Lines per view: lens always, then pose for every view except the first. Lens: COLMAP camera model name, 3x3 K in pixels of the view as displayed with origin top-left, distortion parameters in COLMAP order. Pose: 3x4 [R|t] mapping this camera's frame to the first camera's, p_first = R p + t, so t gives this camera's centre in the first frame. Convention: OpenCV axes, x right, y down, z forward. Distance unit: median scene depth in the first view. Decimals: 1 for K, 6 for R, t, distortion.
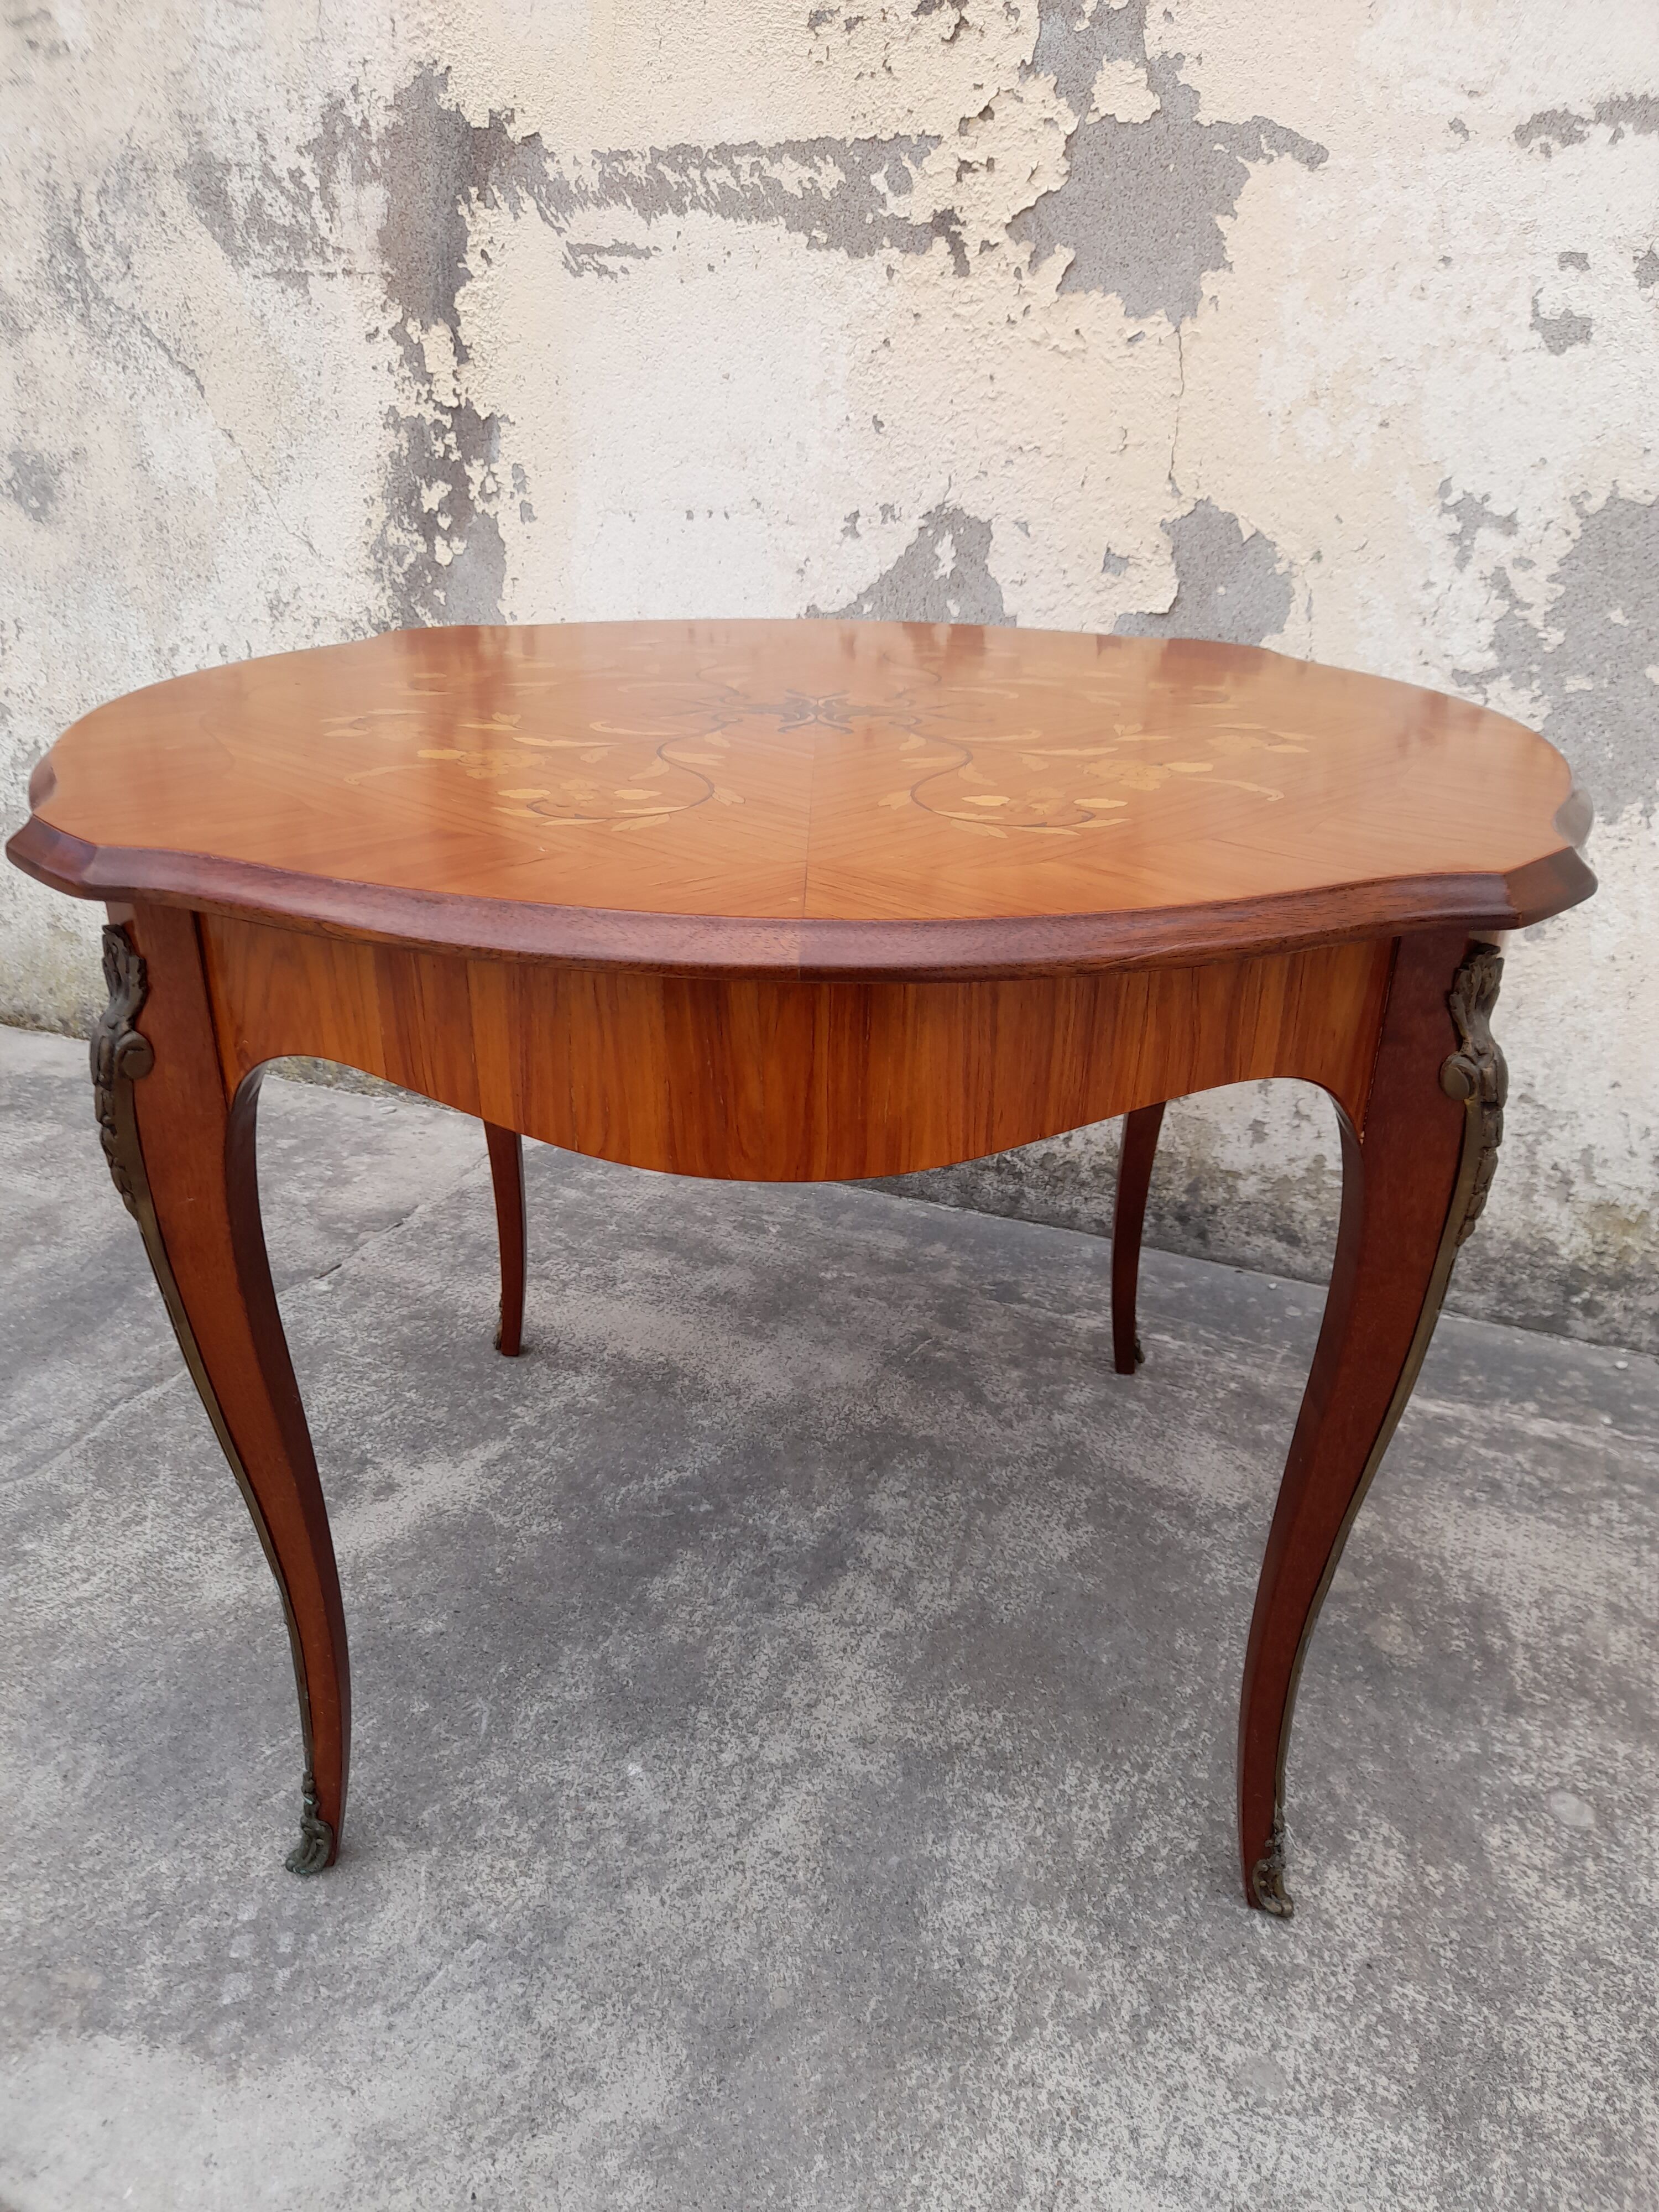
lens RADIAL K [[1613.6, 0, 827.9], [0, 1613.6, 1118.3], [0, 0, 1]] dist [0.027851, -0.029796]
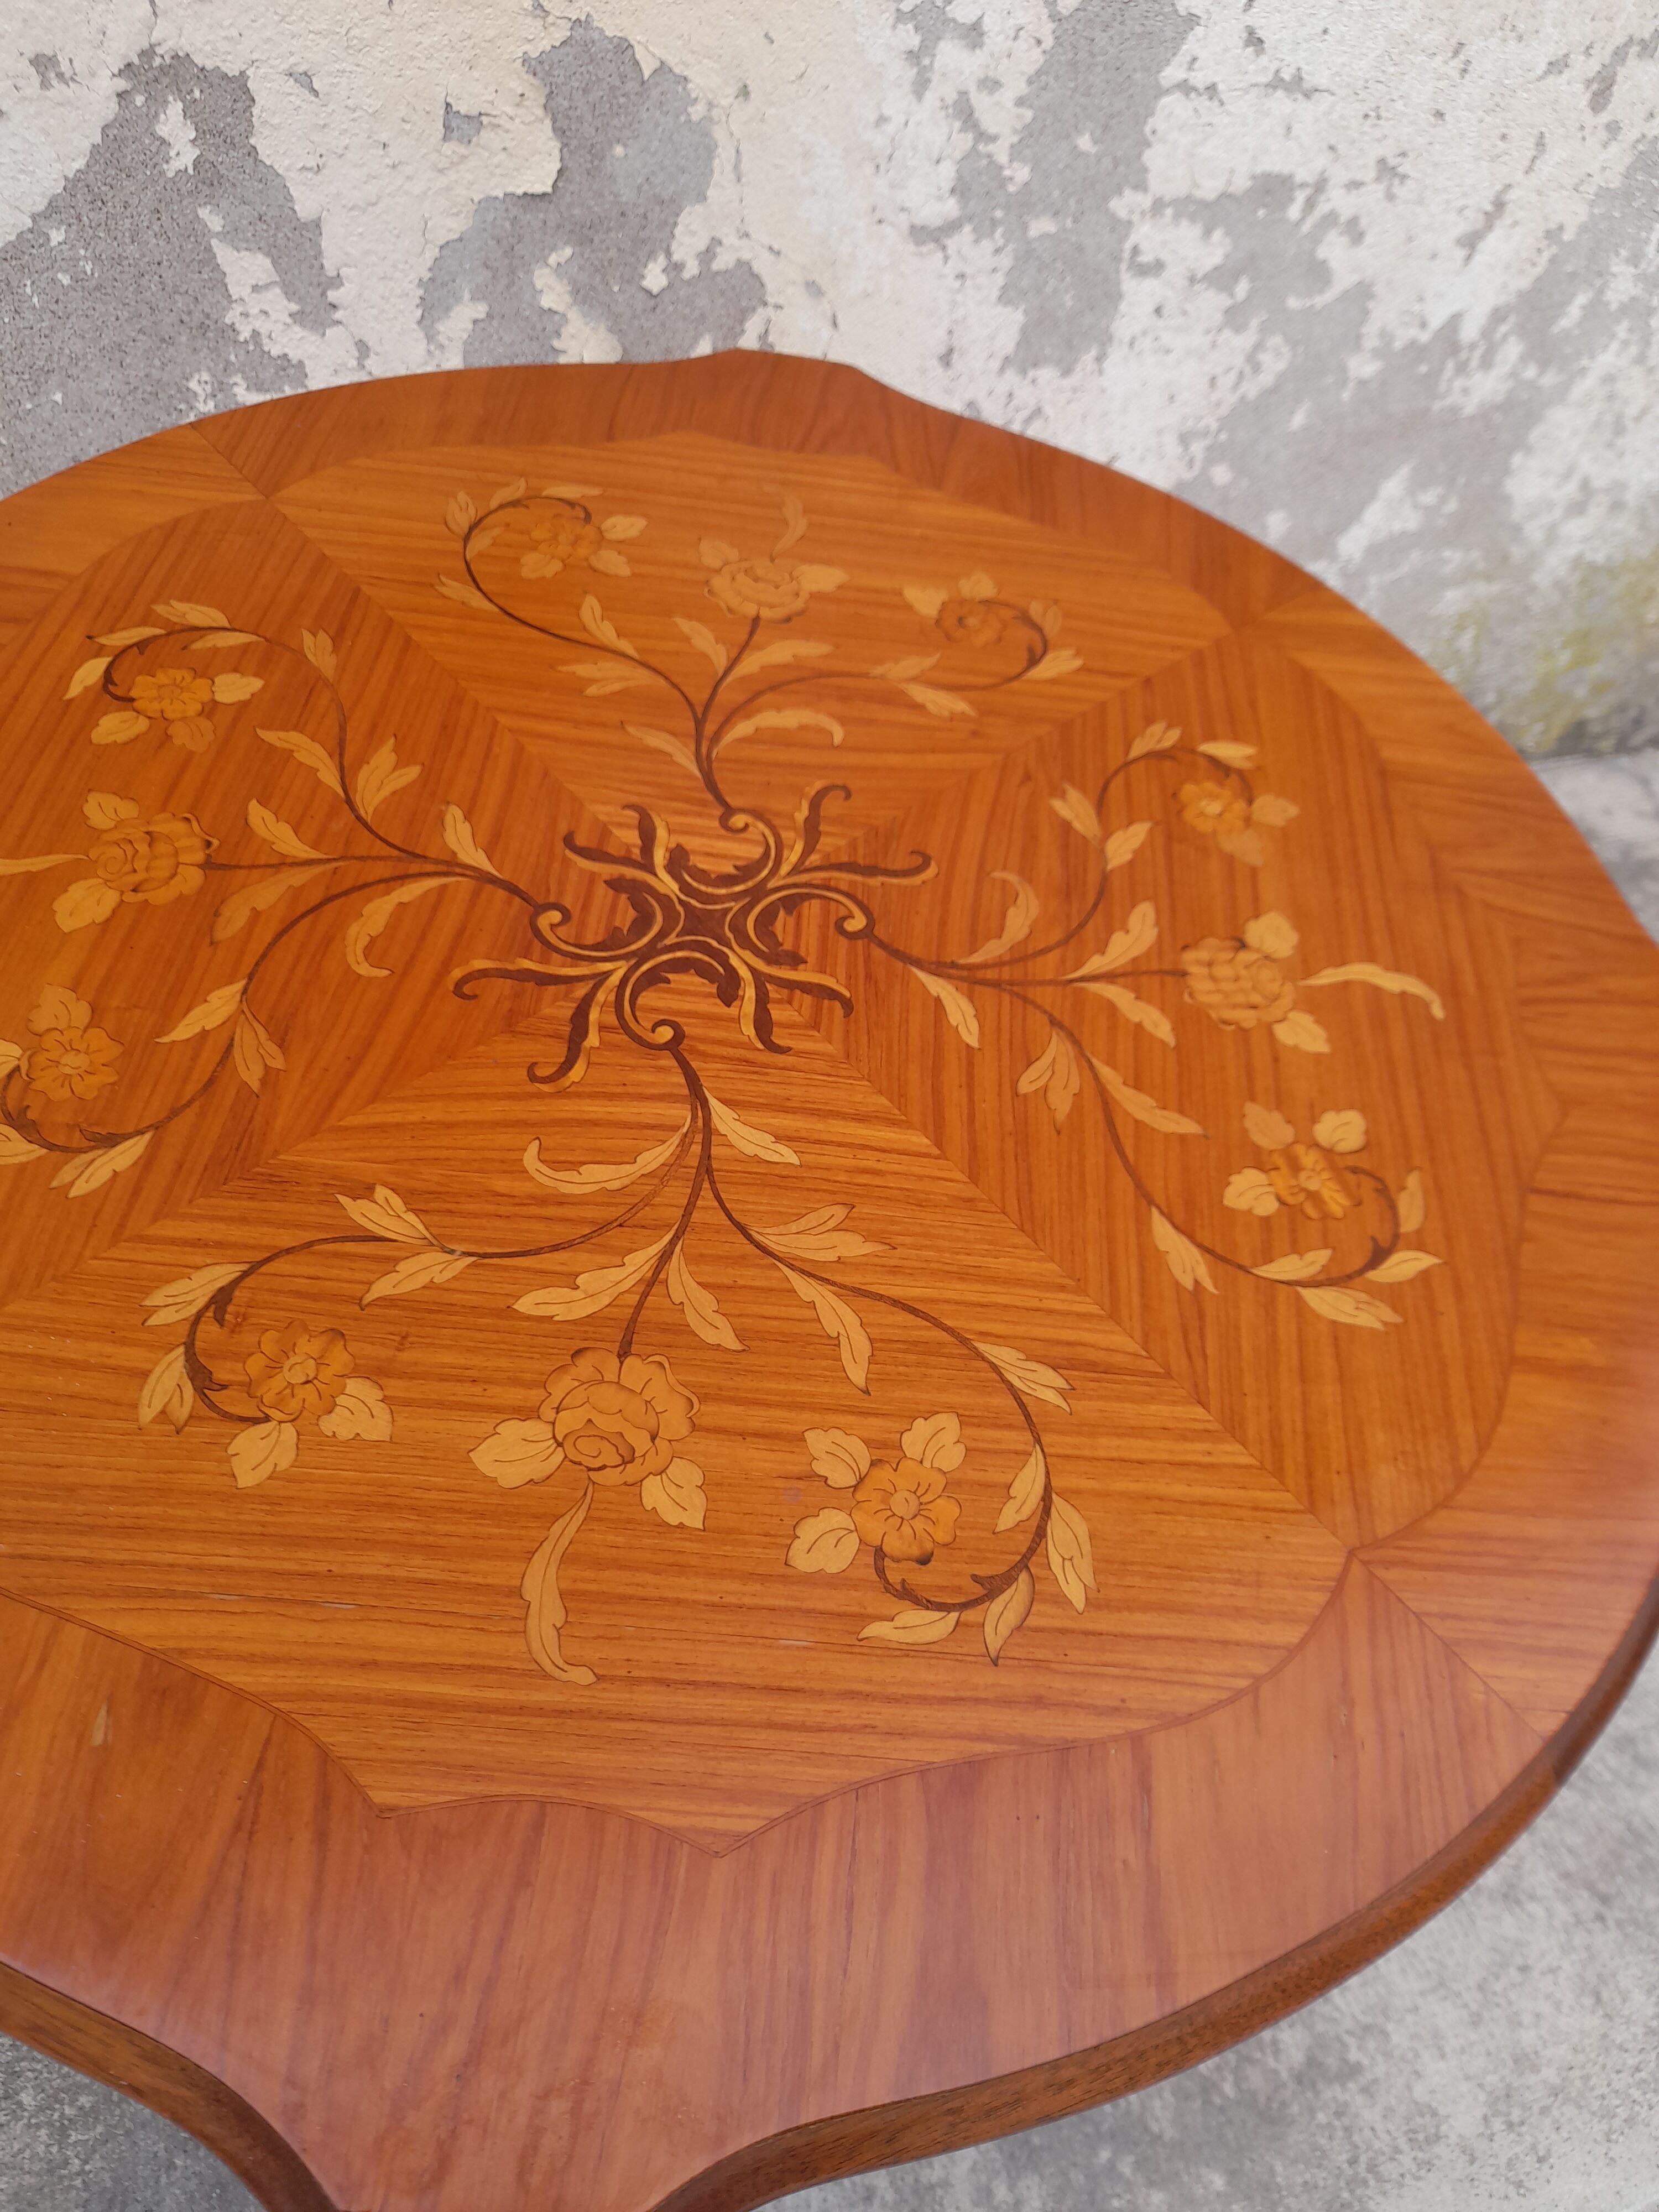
lens RADIAL K [[1616.1, 0, 821.0], [0, 1616.1, 1124.4], [0, 0, 1]] dist [0.011981, -0.034298]
pose [[0.745828, -0.498920, 0.441384, -0.211505], [0.180684, 0.789278, 0.586851, -0.388560], [-0.641166, -0.357939, 0.678812, 0.318380]]
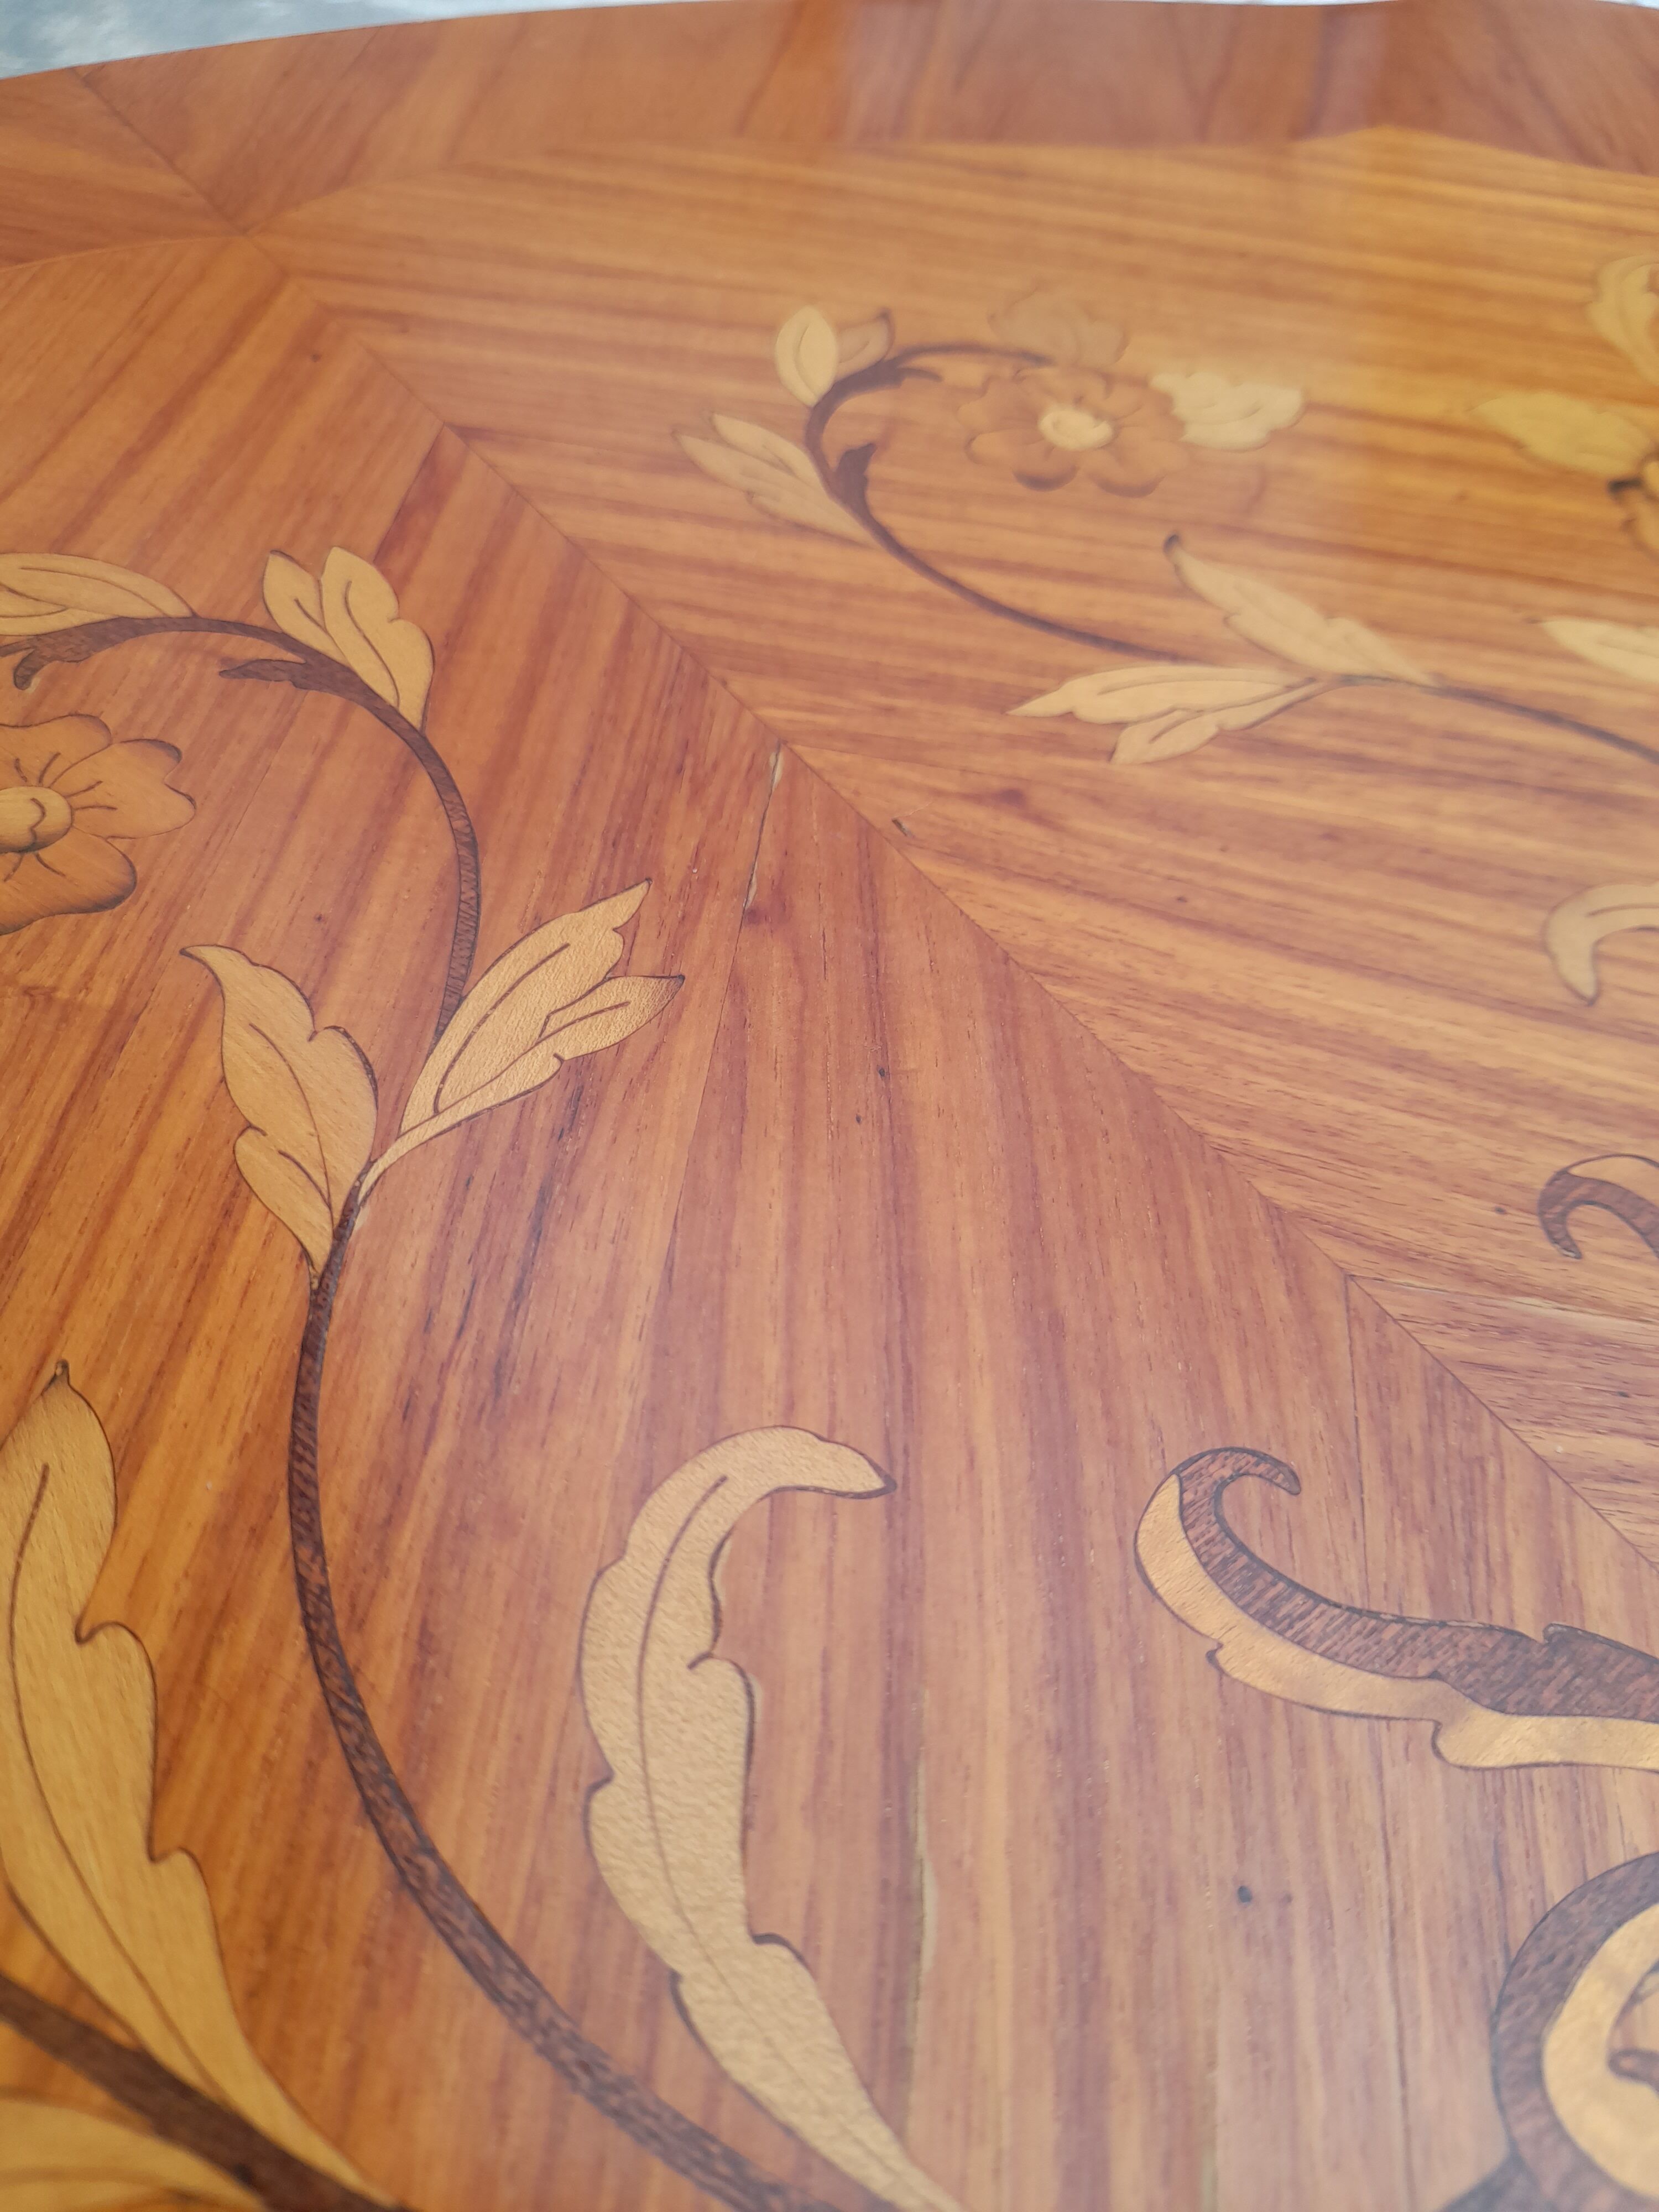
lens RADIAL K [[1625.6, 0, 822.8], [0, 1625.6, 1183.4], [0, 0, 1]] dist [0.003143, -0.007174]
pose [[-0.601981, -0.675600, 0.425656, 0.050519], [0.262329, 0.336152, 0.904536, -0.275336], [-0.754190, 0.656176, -0.025128, 0.697855]]
